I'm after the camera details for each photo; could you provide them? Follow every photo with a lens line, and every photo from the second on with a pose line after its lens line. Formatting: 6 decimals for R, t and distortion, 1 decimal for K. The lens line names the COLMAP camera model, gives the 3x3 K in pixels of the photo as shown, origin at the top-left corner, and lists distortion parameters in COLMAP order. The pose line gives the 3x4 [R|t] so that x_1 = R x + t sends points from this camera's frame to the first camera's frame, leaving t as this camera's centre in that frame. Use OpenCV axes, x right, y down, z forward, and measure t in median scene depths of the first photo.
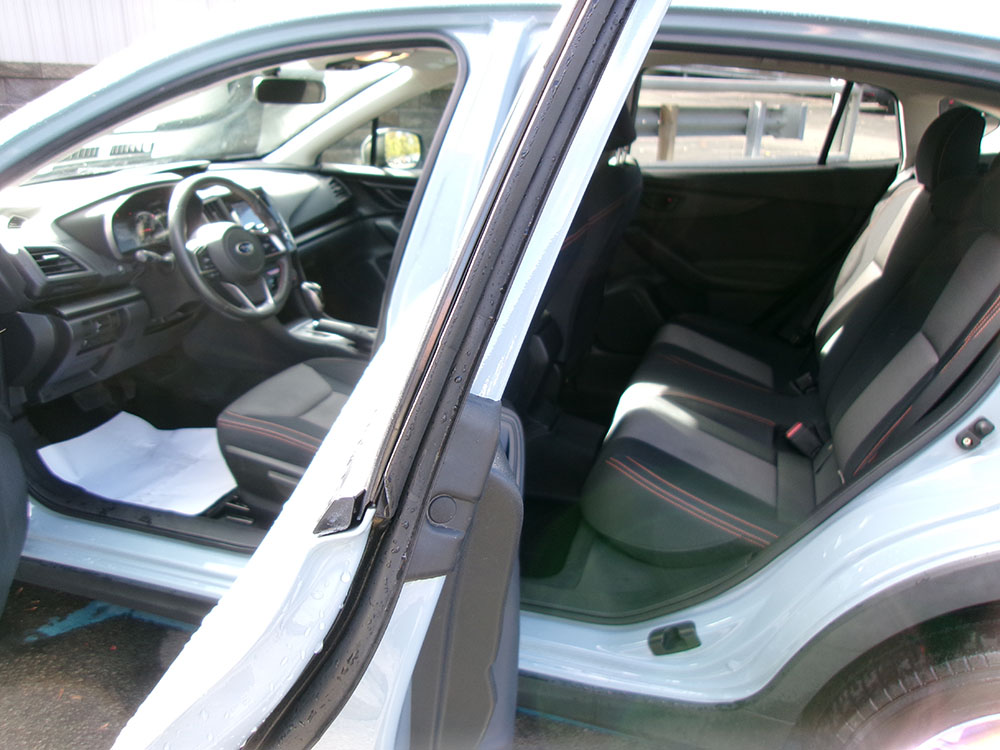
lens RADIAL K [[782.5, 0, 500.0], [0, 782.5, 375.0], [0, 0, 1]] dist [-0.029483, 0.073128]
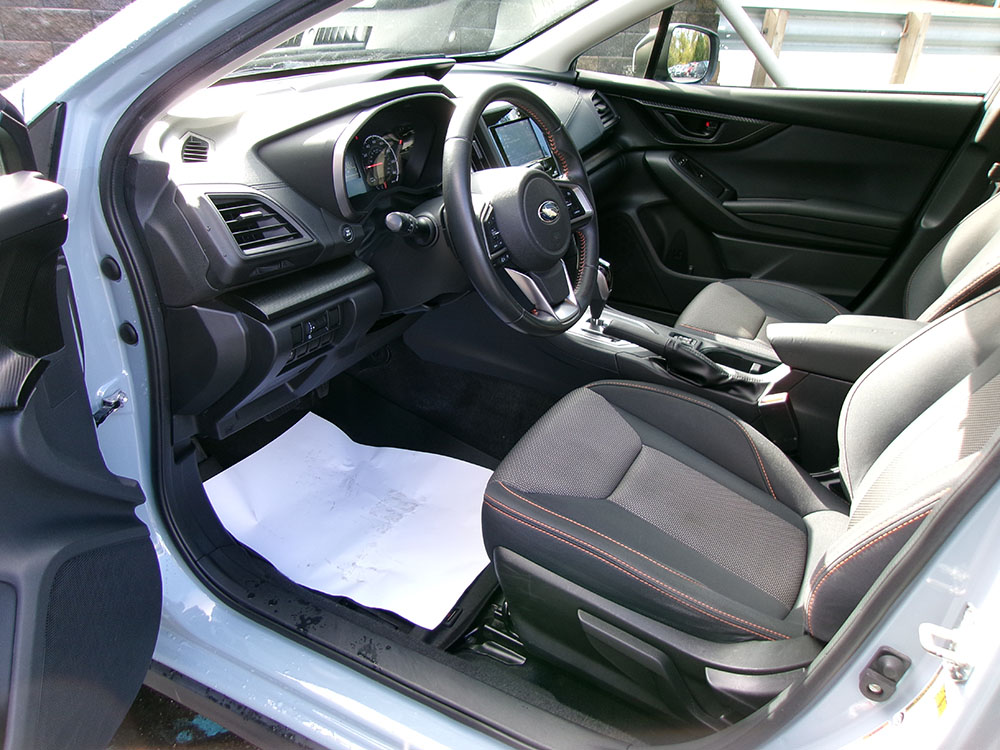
lens RADIAL K [[782.5, 0, 500.0], [0, 782.5, 375.0], [0, 0, 1]] dist [-0.029483, 0.073128]
pose [[0.985066, 0.101902, -0.138786, -0.265722], [-0.086972, 0.990151, 0.109709, -0.100764], [0.148598, -0.096000, 0.984227, 0.394966]]
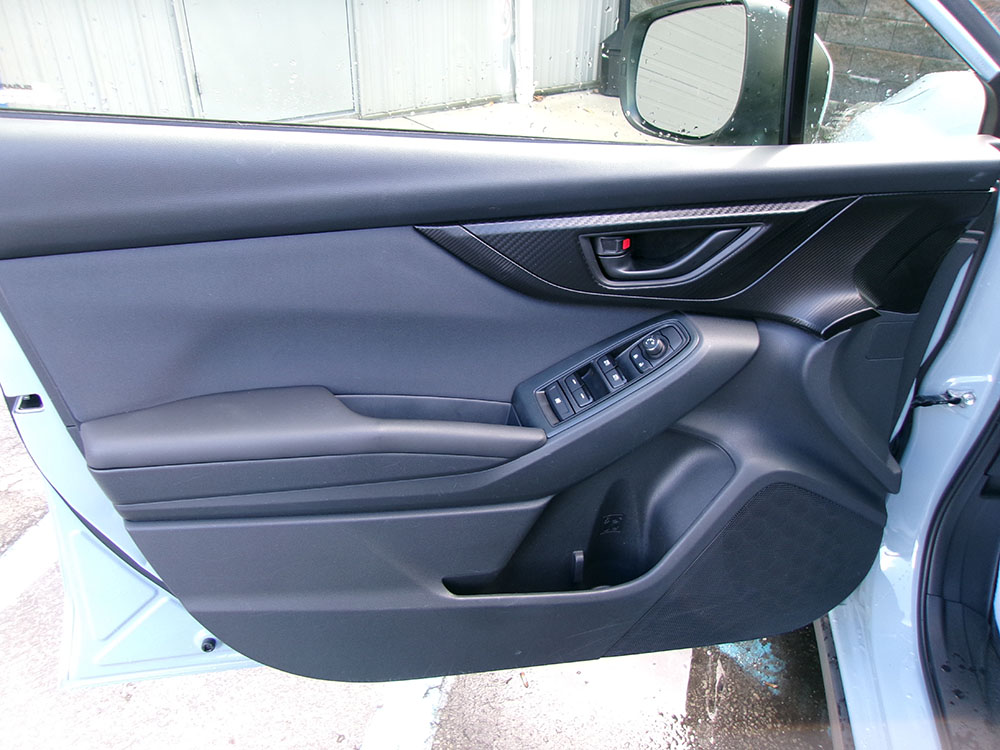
lens RADIAL K [[782.5, 0, 500.0], [0, 782.5, 375.0], [0, 0, 1]] dist [-0.029483, 0.073128]
pose [[0.066375, 0.493461, -0.867232, -0.187548], [-0.369896, 0.819388, 0.437927, -0.124888], [0.926699, 0.291718, 0.236916, 0.493605]]
